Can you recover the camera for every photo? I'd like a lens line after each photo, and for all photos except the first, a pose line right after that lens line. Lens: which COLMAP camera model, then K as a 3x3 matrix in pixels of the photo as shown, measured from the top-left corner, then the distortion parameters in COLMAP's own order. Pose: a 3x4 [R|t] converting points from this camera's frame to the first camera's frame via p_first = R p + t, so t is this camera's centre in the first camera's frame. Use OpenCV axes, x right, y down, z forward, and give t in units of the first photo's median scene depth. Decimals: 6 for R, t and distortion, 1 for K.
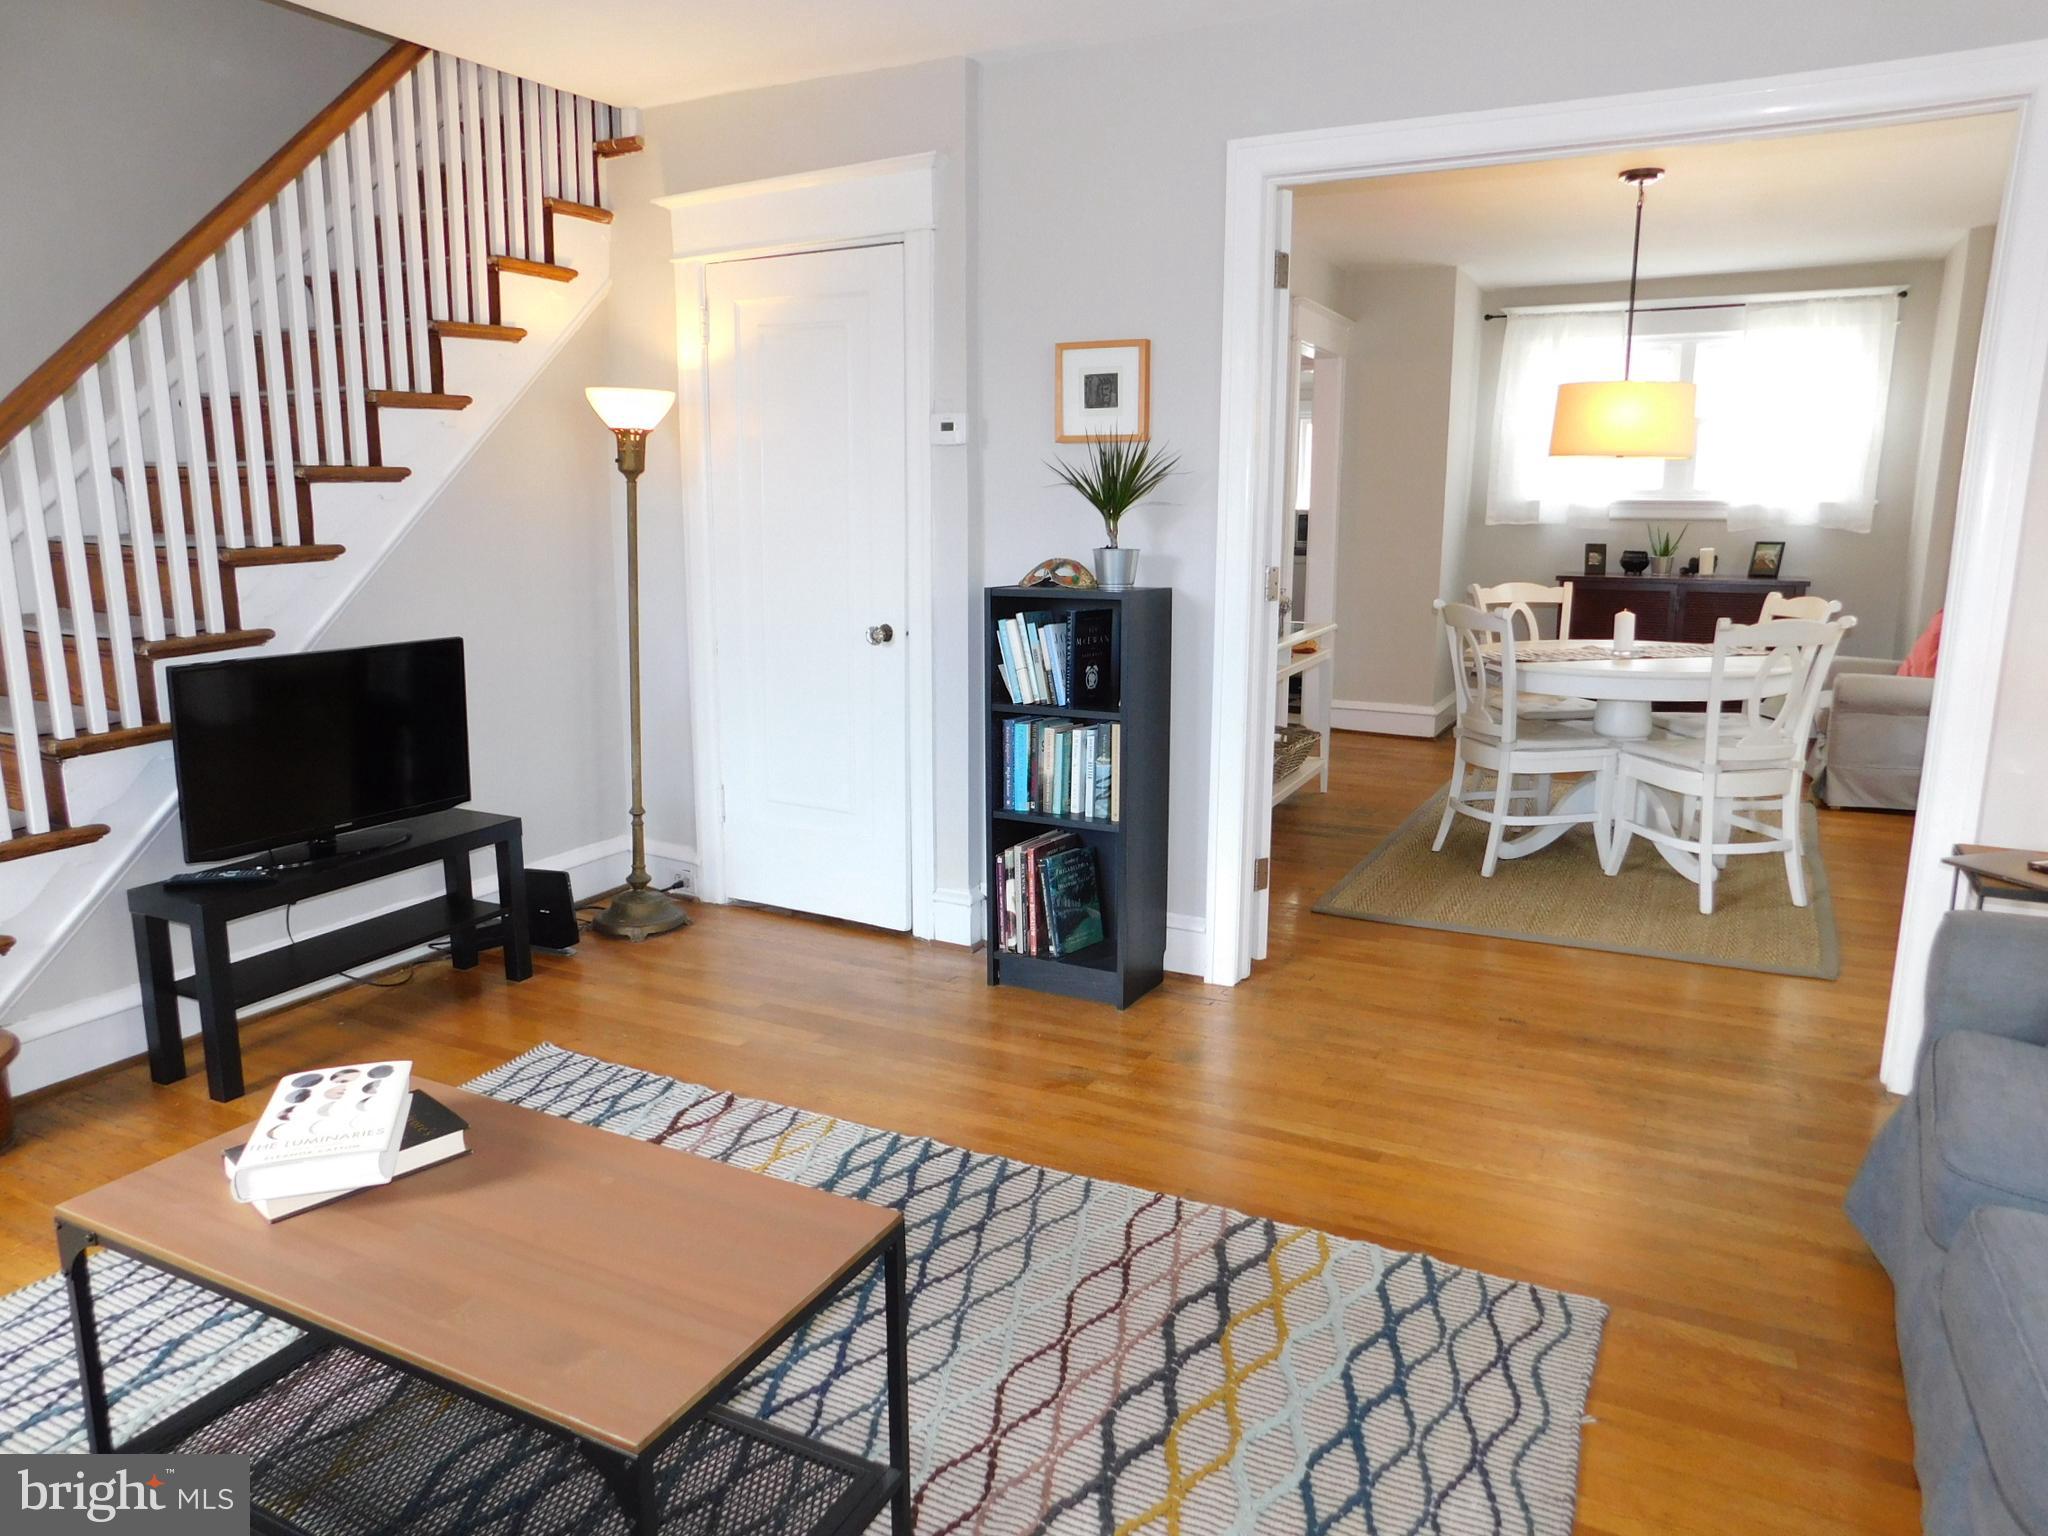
lens RADIAL K [[1356.7, 0, 1031.7], [0, 1356.7, 762.2], [0, 0, 1]] dist [-0.065136, 0.058774]
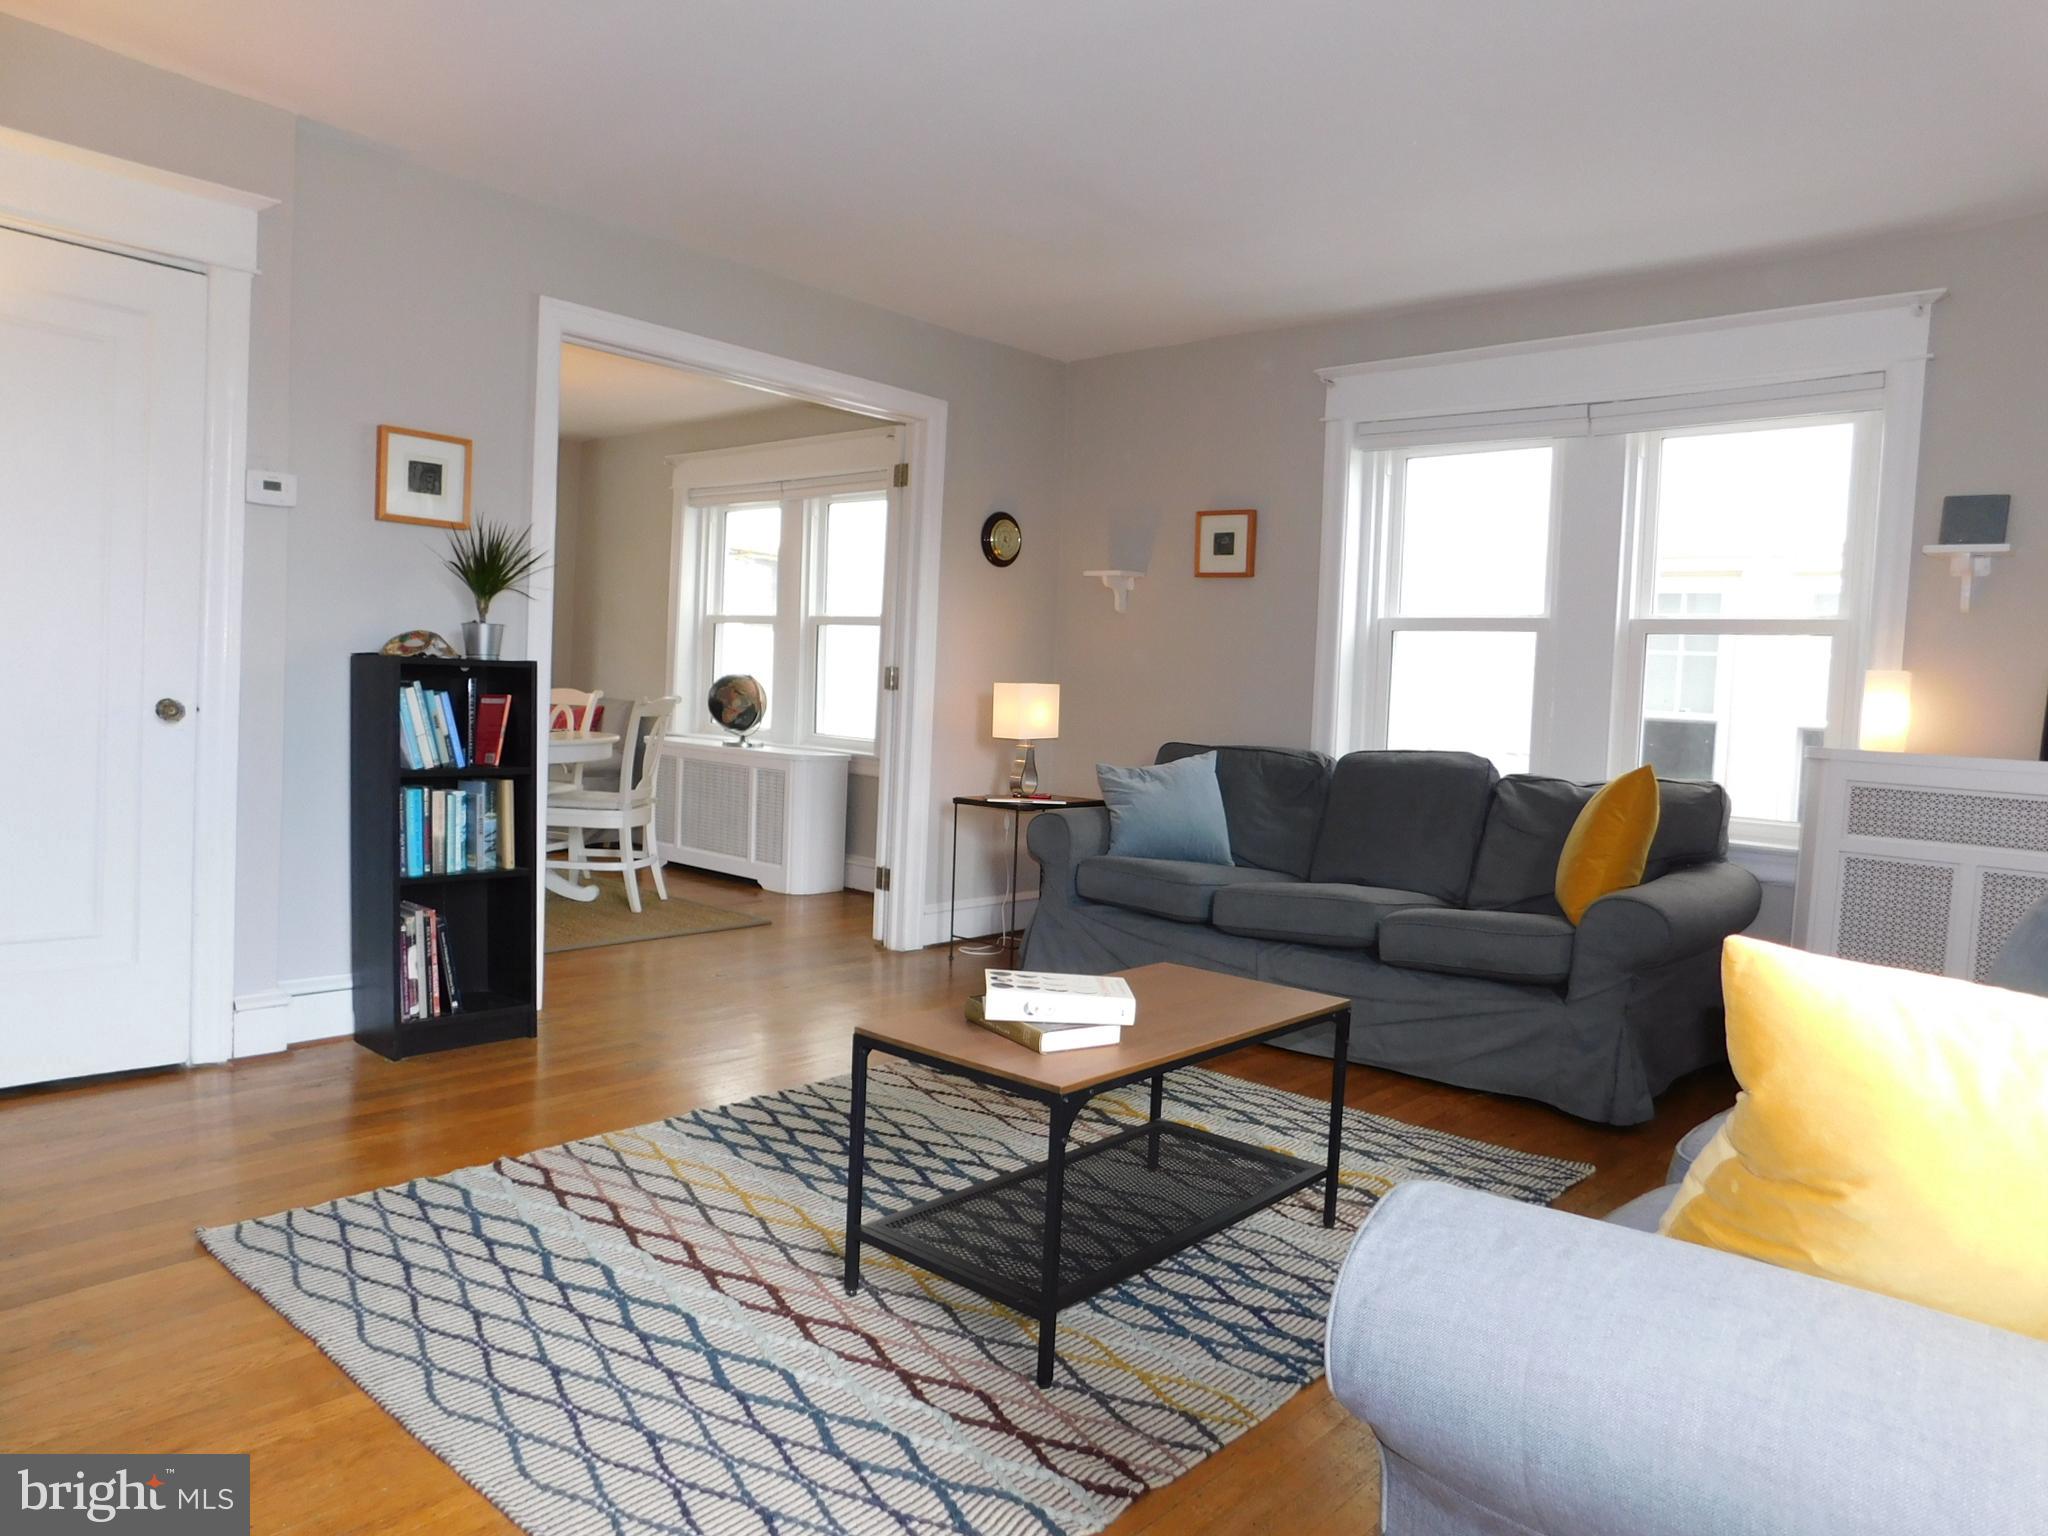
lens RADIAL K [[1356.7, 0, 1029.1], [0, 1356.7, 757.2], [0, 0, 1]] dist [-0.065136, 0.058774]
pose [[0.252150, -0.037788, 0.966950, -0.877689], [0.142942, 0.989730, 0.001403, 0.012401], [-0.957073, 0.137864, 0.254962, 0.302502]]
